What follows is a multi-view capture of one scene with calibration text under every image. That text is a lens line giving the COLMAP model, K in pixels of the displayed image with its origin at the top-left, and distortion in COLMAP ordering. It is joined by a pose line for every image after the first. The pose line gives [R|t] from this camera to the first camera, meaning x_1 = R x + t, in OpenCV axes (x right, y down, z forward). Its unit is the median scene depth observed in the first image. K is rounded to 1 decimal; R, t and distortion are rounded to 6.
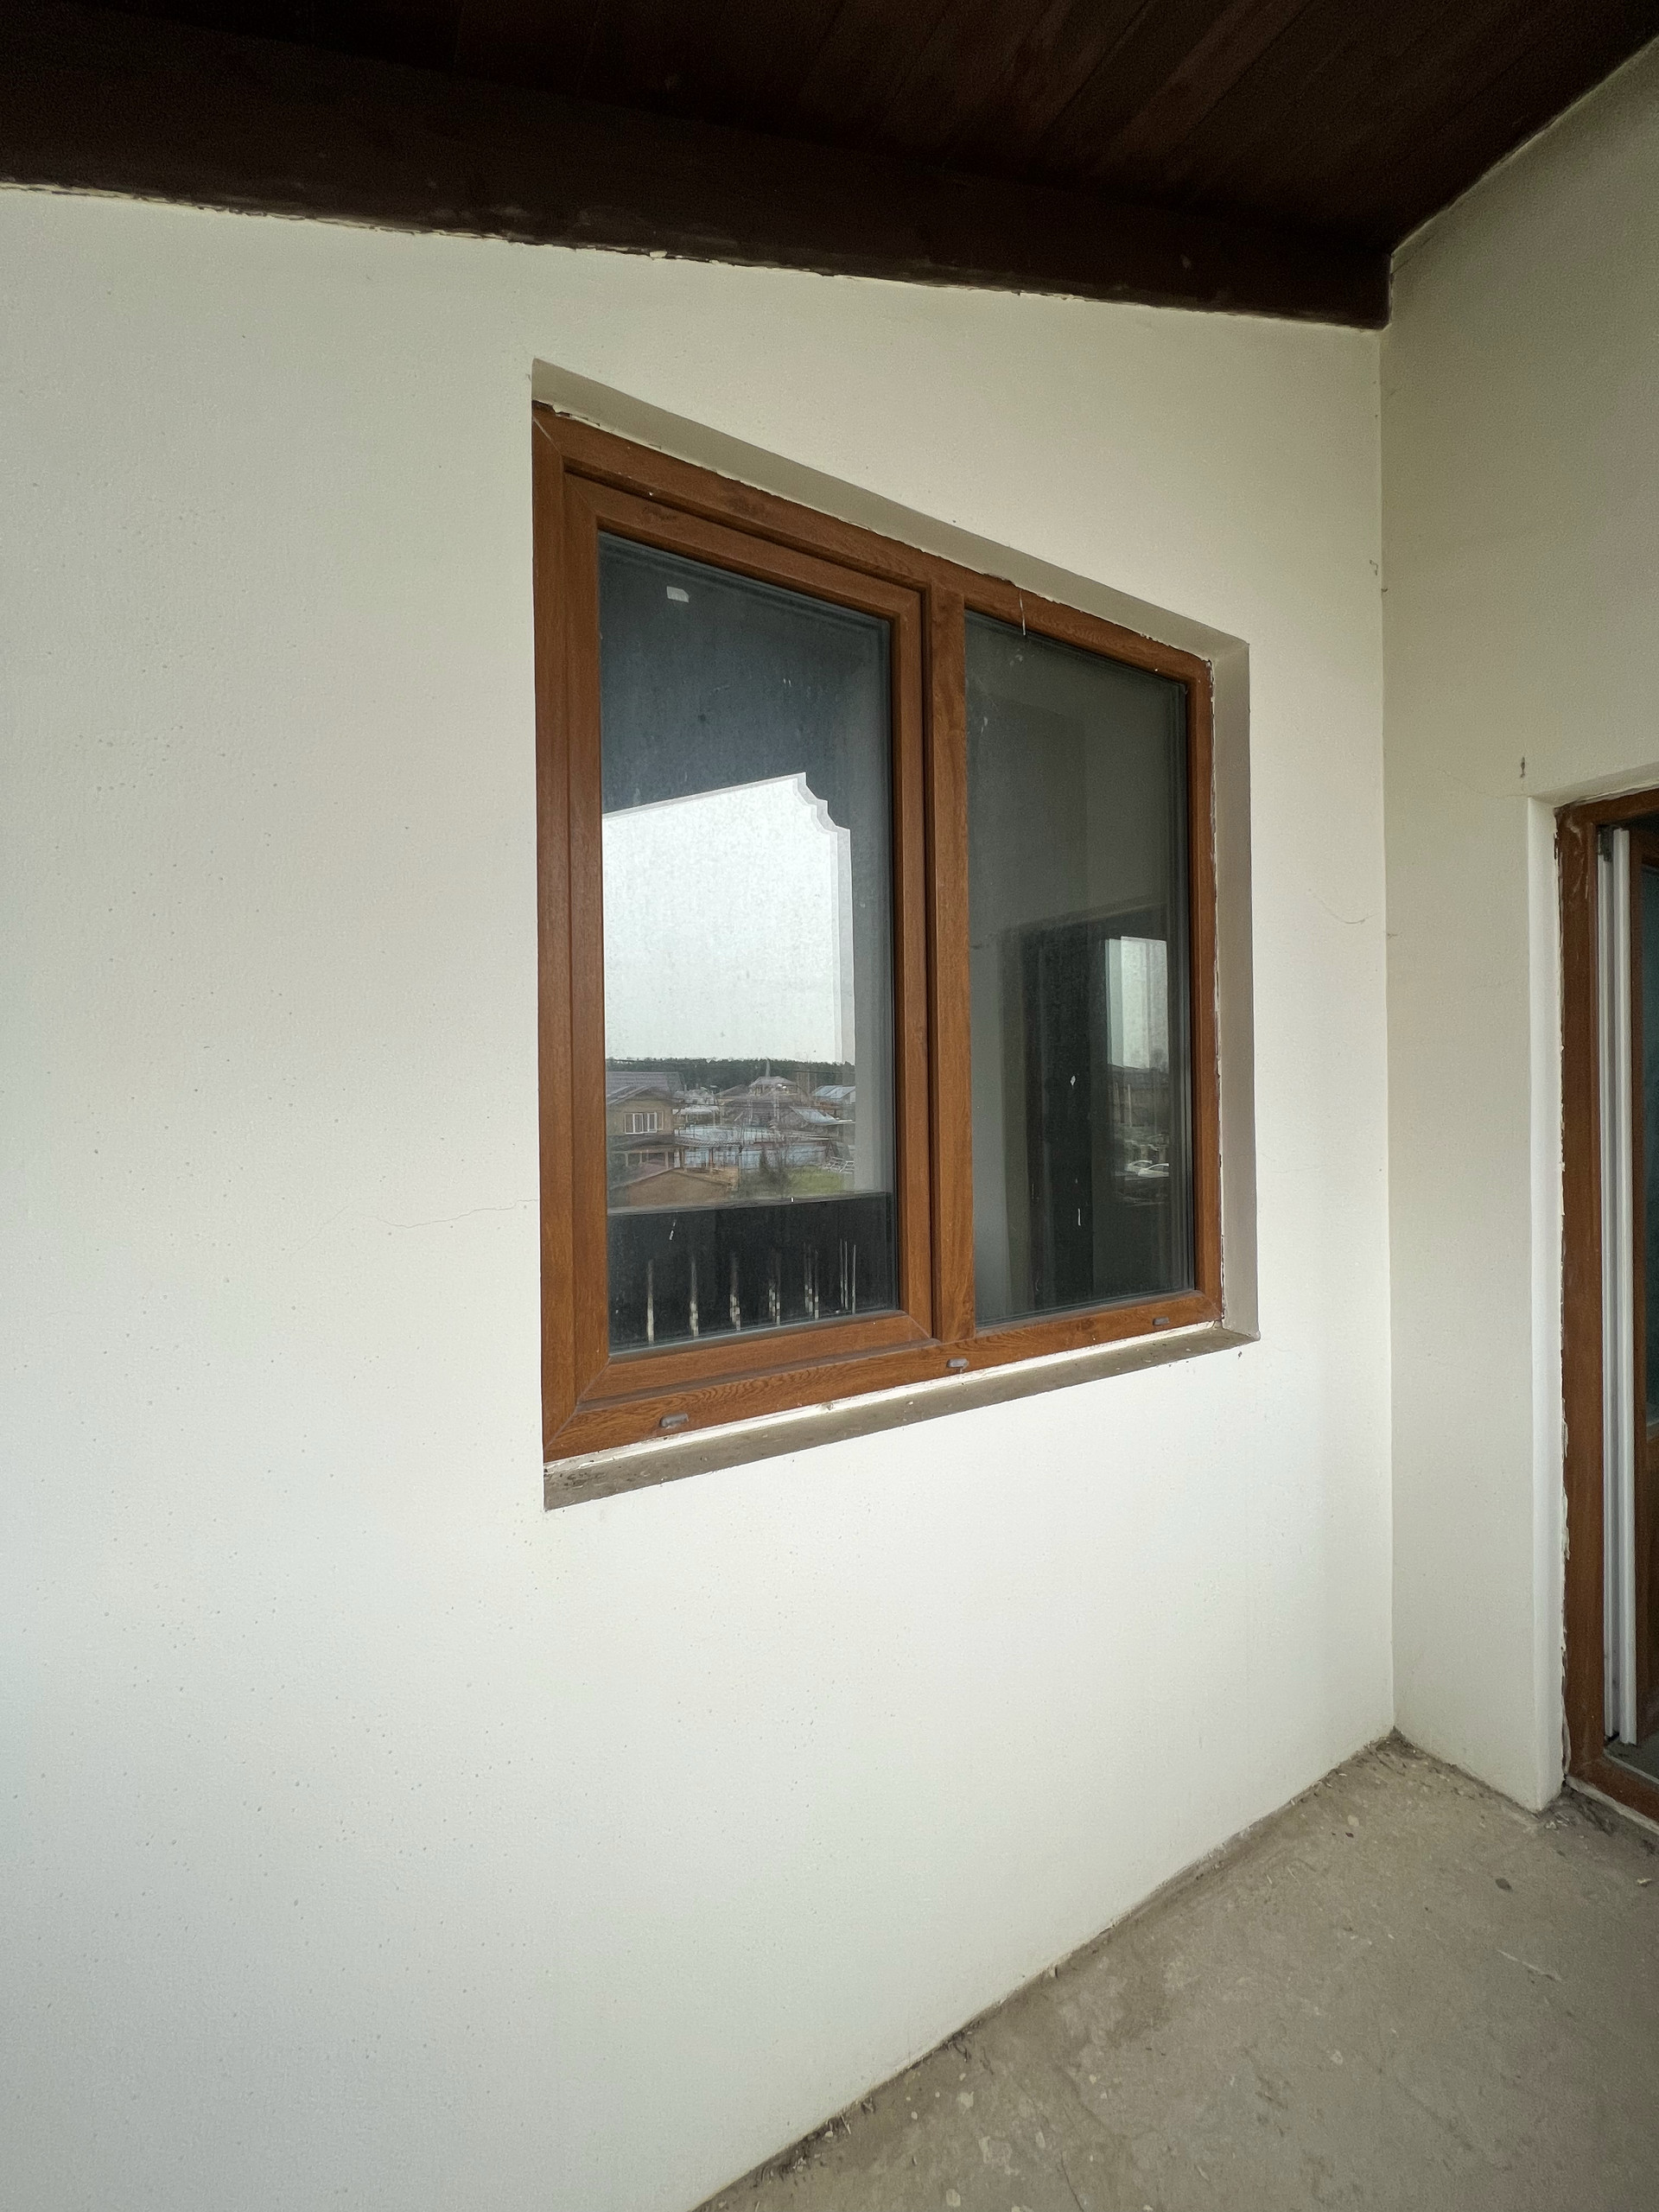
lens RADIAL K [[895.6, 0, 817.9], [0, 895.6, 1106.0], [0, 0, 1]] dist [-0.002958, -0.000107]
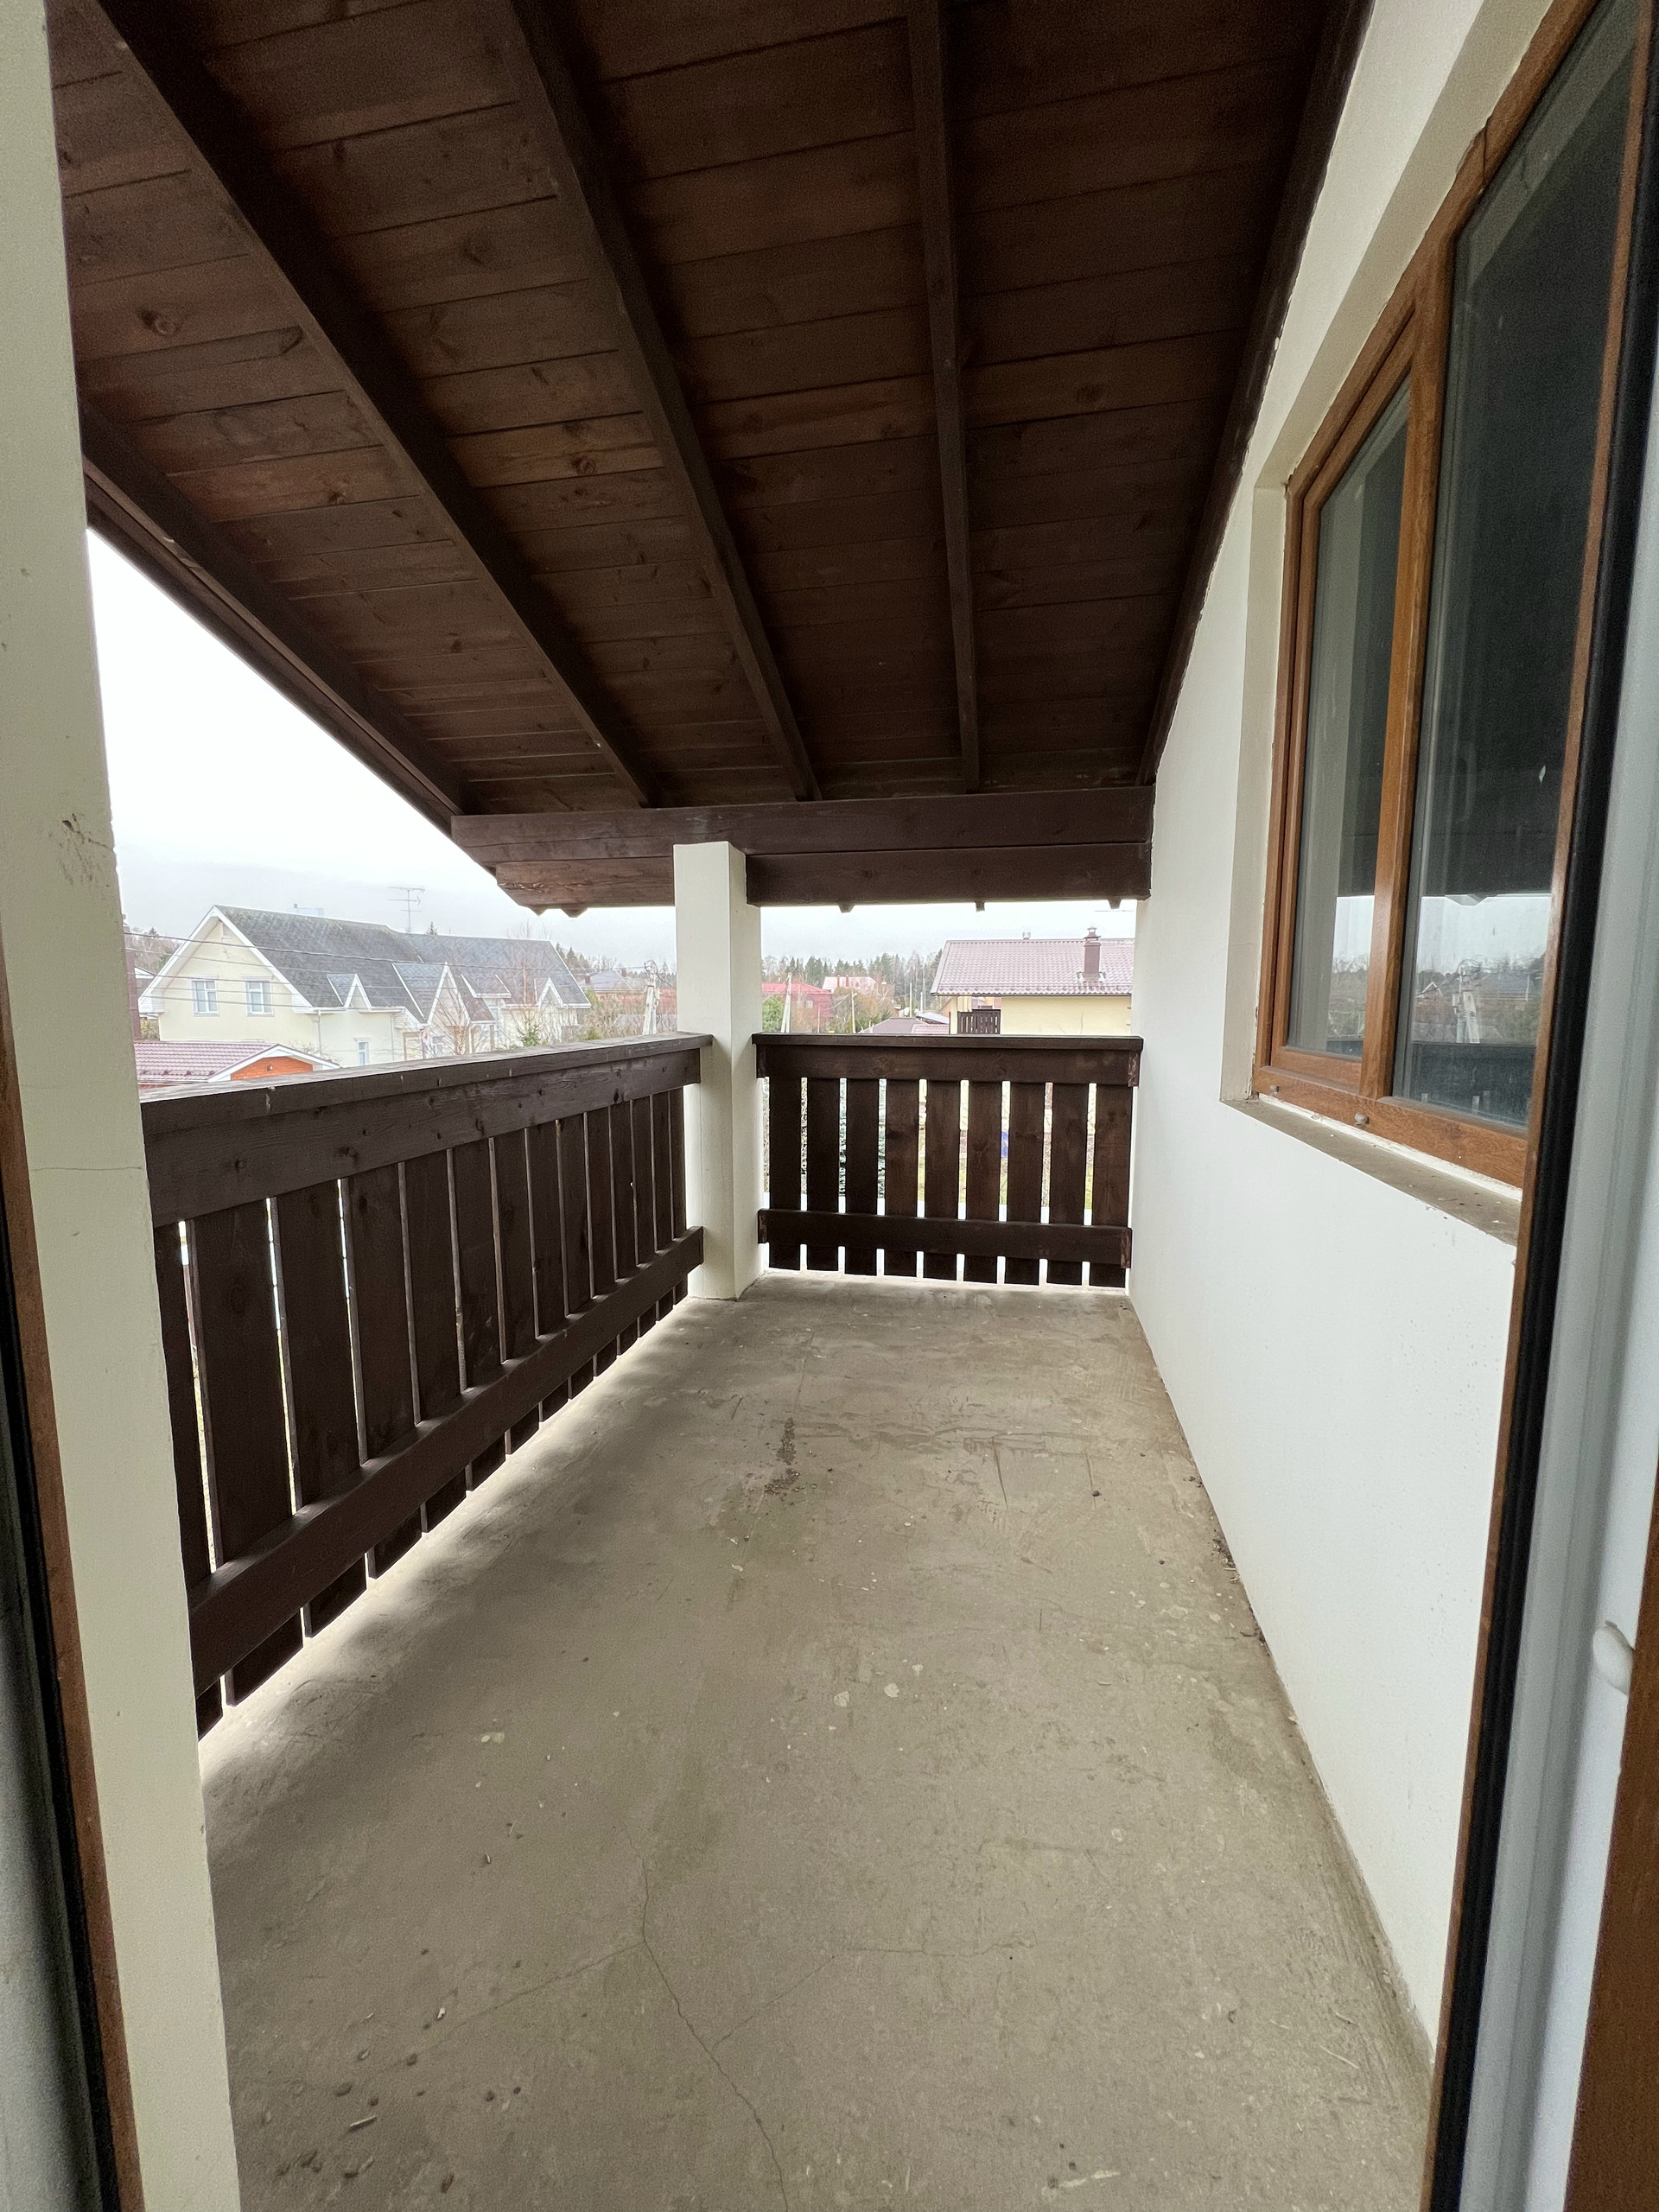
lens RADIAL K [[895.6, 0, 817.9], [0, 895.6, 1106.0], [0, 0, 1]] dist [-0.002958, -0.000107]
pose [[-0.673588, 0.103768, -0.731786, 1.418237], [0.009316, 0.991209, 0.131980, 0.148186], [0.739048, 0.082083, -0.668633, 1.332216]]
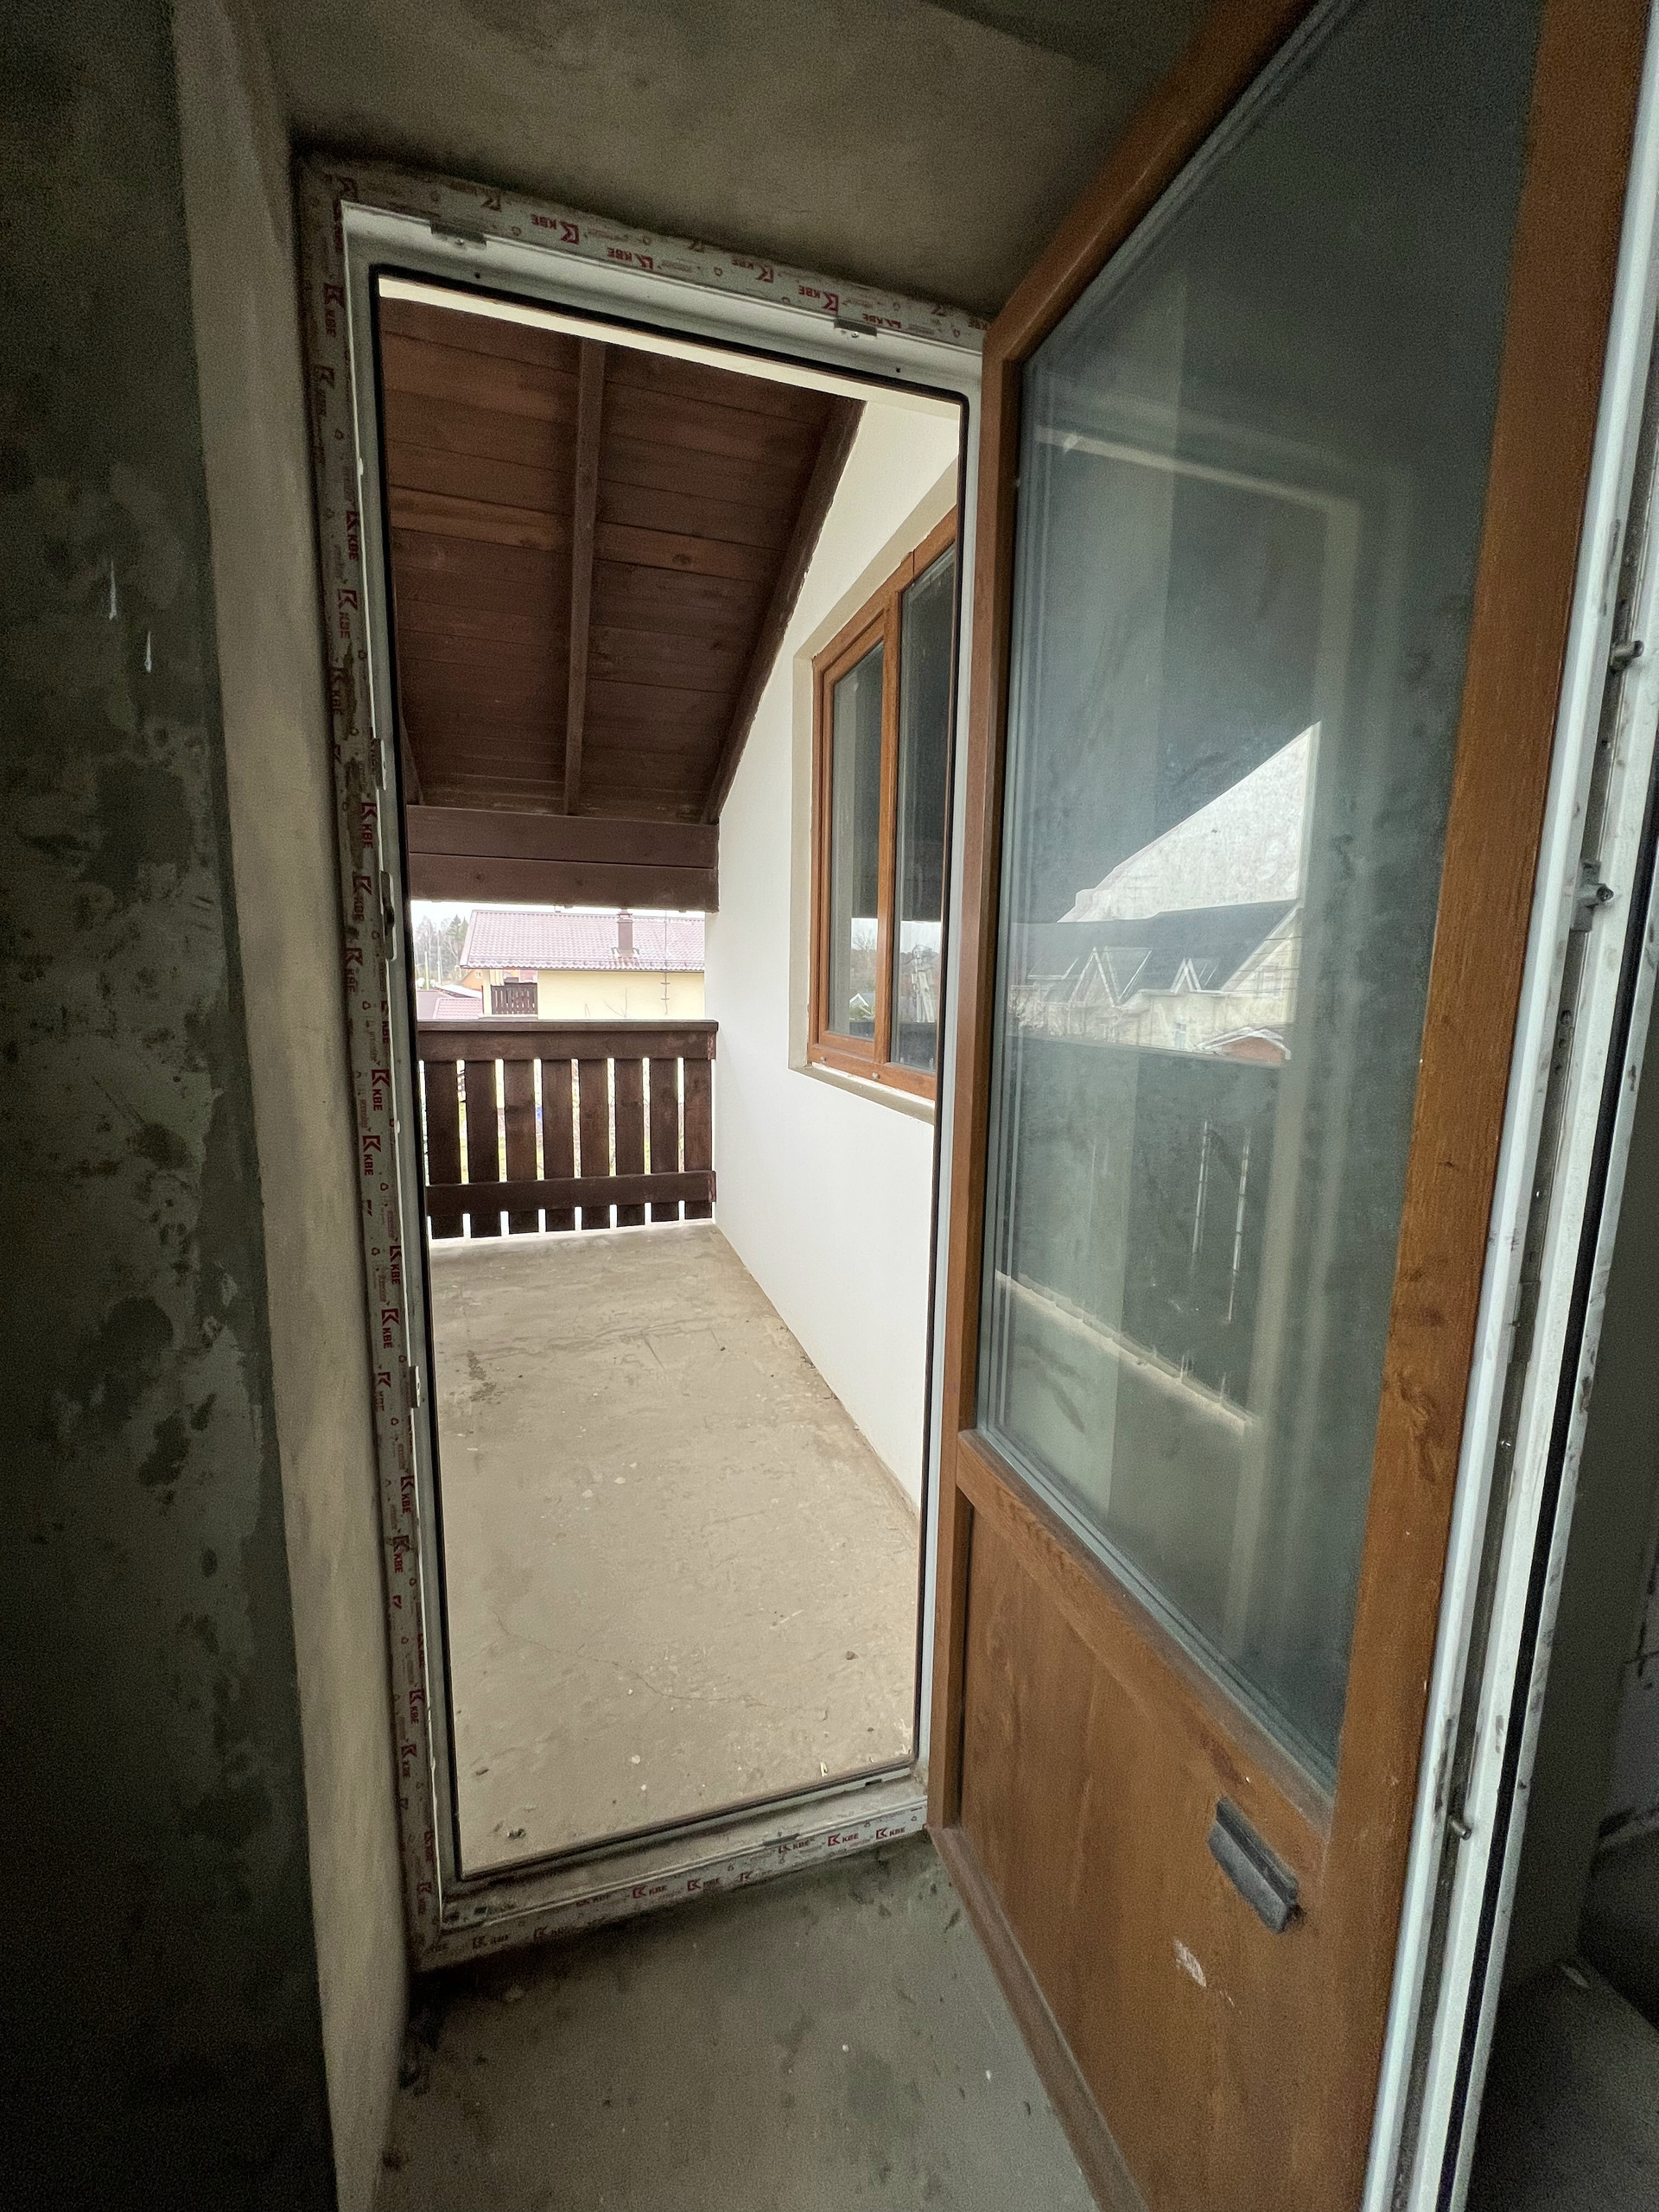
lens RADIAL K [[895.6, 0, 817.9], [0, 895.6, 1106.0], [0, 0, 1]] dist [-0.002958, -0.000107]
pose [[-0.229103, 0.153842, -0.961168, 2.029569], [-0.011760, 0.986922, 0.160767, 0.074960], [0.973331, 0.048135, -0.224298, 1.402201]]
